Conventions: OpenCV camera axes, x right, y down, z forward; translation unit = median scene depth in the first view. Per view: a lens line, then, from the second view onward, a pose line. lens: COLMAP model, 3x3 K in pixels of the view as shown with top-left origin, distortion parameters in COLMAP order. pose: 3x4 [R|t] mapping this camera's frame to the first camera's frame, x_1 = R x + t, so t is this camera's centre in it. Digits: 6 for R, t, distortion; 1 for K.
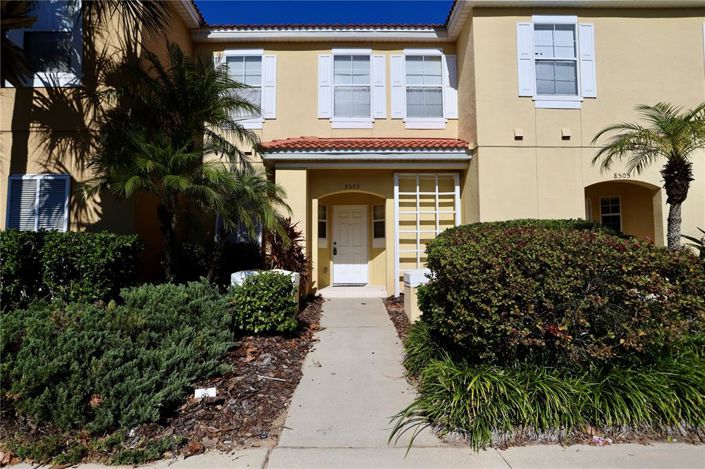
lens RADIAL K [[403.8, 0, 349.5], [0, 403.8, 236.2], [0, 0, 1]] dist [-0.051854, 0.024847]
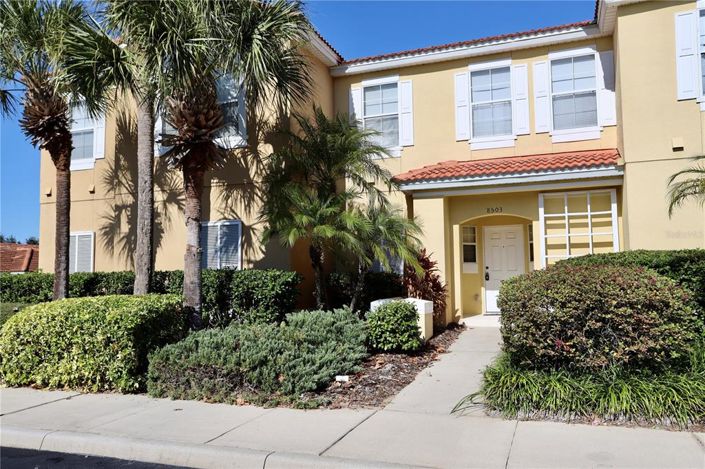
lens RADIAL K [[592.4, 0, 339.4], [0, 592.4, 234.3], [0, 0, 1]] dist [-0.016872, 0.043404]
pose [[0.925303, -0.037622, -0.377357, 0.218251], [0.031983, 0.999264, -0.021200, -0.053946], [0.377877, 0.007548, 0.925825, -0.483613]]
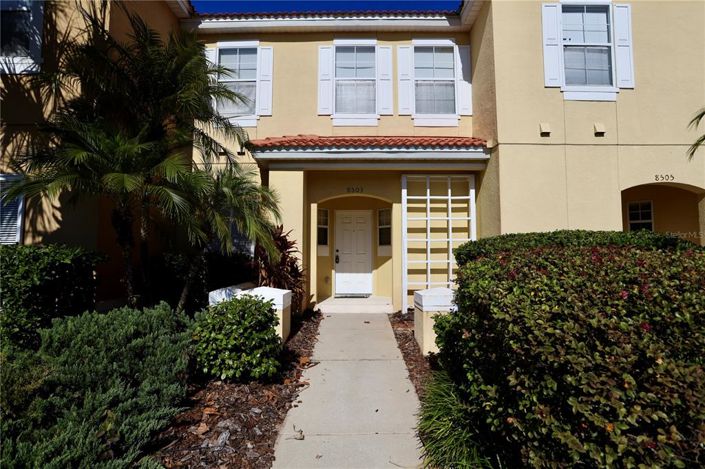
lens RADIAL K [[366.7, 0, 351.3], [0, 366.7, 235.2], [0, 0, 1]] dist [-0.052671, 0.014617]
pose [[0.999880, 0.003387, -0.015136, 0.012553], [-0.003469, 0.999979, -0.005416, -0.019308], [0.015118, 0.005468, 0.999871, 0.204390]]
